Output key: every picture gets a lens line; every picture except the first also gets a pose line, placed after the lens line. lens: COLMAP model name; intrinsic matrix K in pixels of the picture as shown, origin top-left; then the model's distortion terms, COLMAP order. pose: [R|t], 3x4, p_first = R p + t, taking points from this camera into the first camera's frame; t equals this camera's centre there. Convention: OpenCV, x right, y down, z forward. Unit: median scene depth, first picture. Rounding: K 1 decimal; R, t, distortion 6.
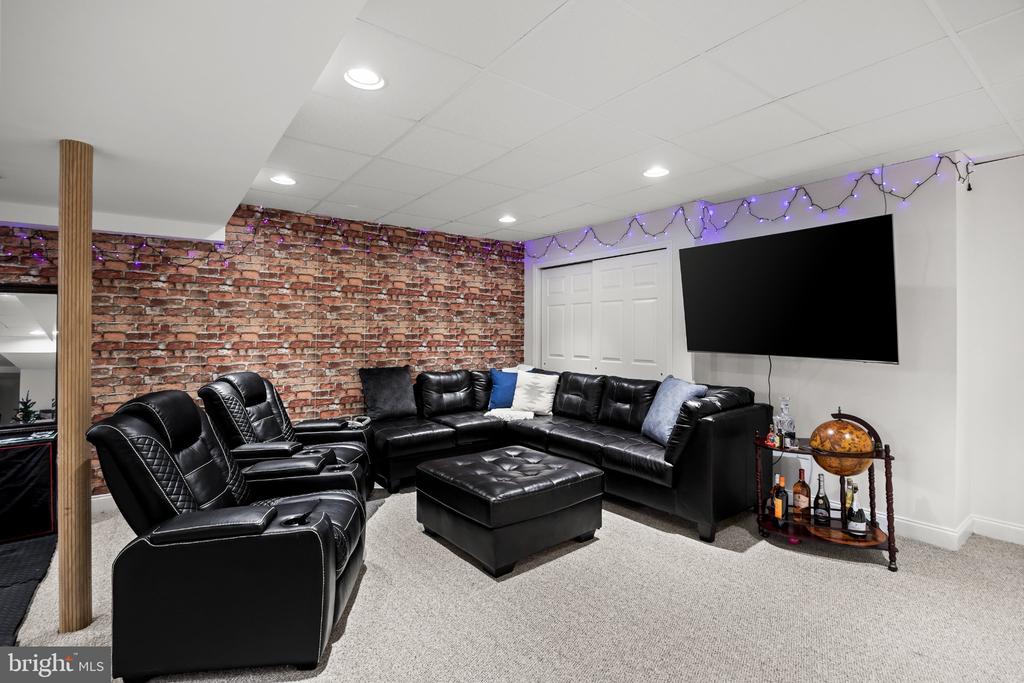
lens RADIAL K [[482.6, 0, 511.3], [0, 482.6, 324.9], [0, 0, 1]] dist [-0.004135, -0.000839]
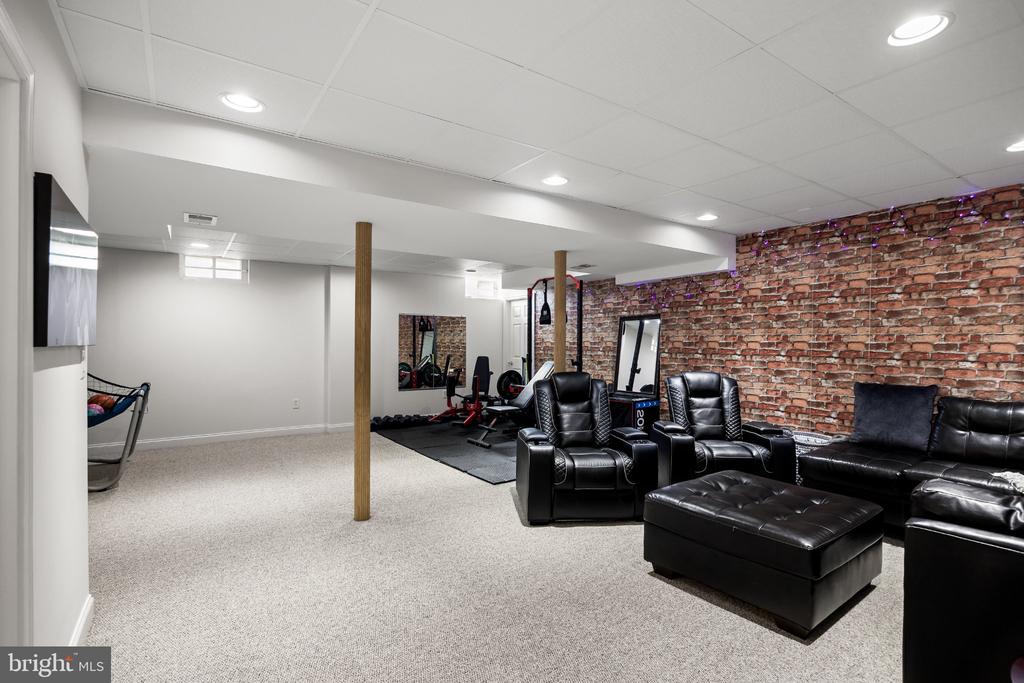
lens RADIAL K [[470.2, 0, 512.0], [0, 470.2, 341.5], [0, 0, 1]] dist [-0.030191, 0.000156]
pose [[-0.030197, -0.002787, -0.999540, 0.549734], [0.013089, 0.999909, -0.003184, 0.010731], [0.999458, -0.013179, -0.030158, 0.400686]]
